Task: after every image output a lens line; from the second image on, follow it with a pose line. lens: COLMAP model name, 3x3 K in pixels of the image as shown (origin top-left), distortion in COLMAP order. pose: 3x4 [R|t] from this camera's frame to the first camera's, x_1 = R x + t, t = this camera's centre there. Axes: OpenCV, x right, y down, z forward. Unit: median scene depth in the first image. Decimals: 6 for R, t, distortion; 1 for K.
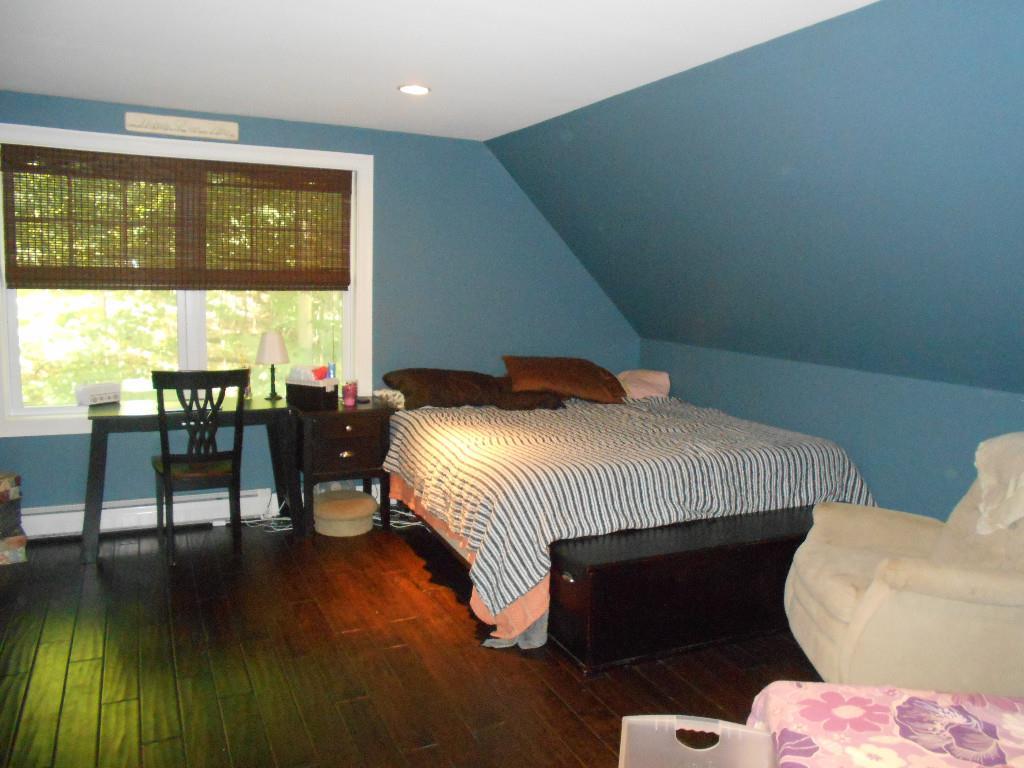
lens RADIAL K [[800.2, 0, 512.0], [0, 800.2, 384.0], [0, 0, 1]] dist [-0.054226, 0.012207]
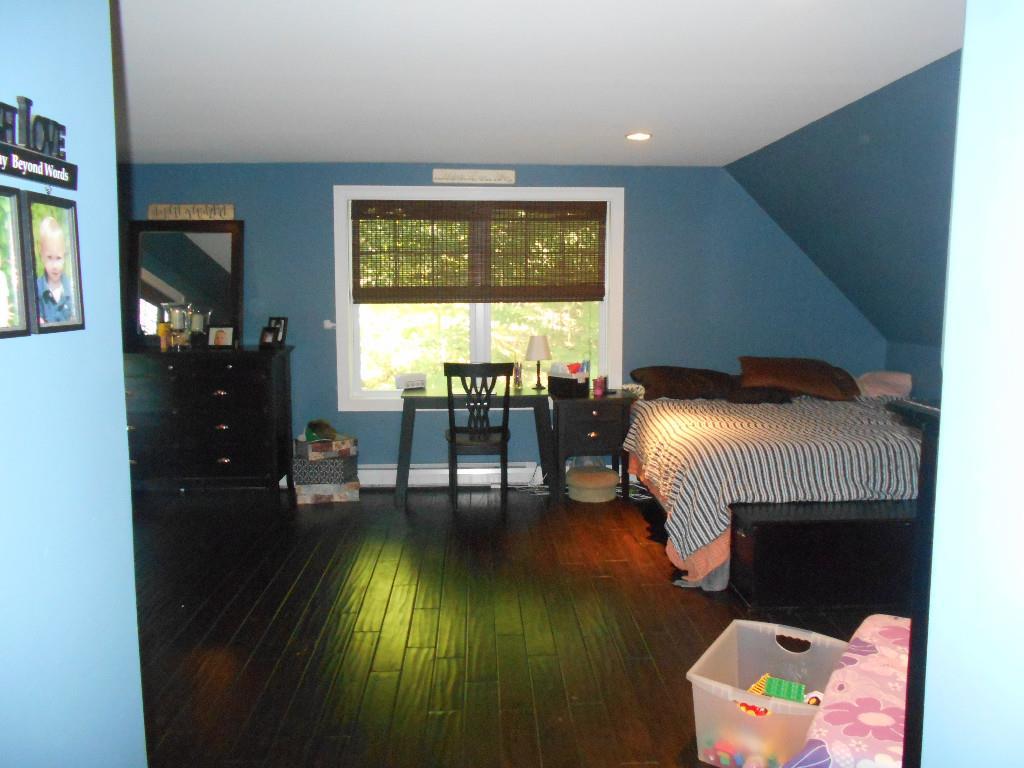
lens RADIAL K [[800.2, 0, 512.0], [0, 800.2, 384.0], [0, 0, 1]] dist [-0.054226, 0.012207]
pose [[0.922466, 0.015462, -0.385770, 0.168276], [-0.021646, 0.999697, -0.011691, 0.031497], [0.385472, 0.019135, 0.922521, -0.198027]]
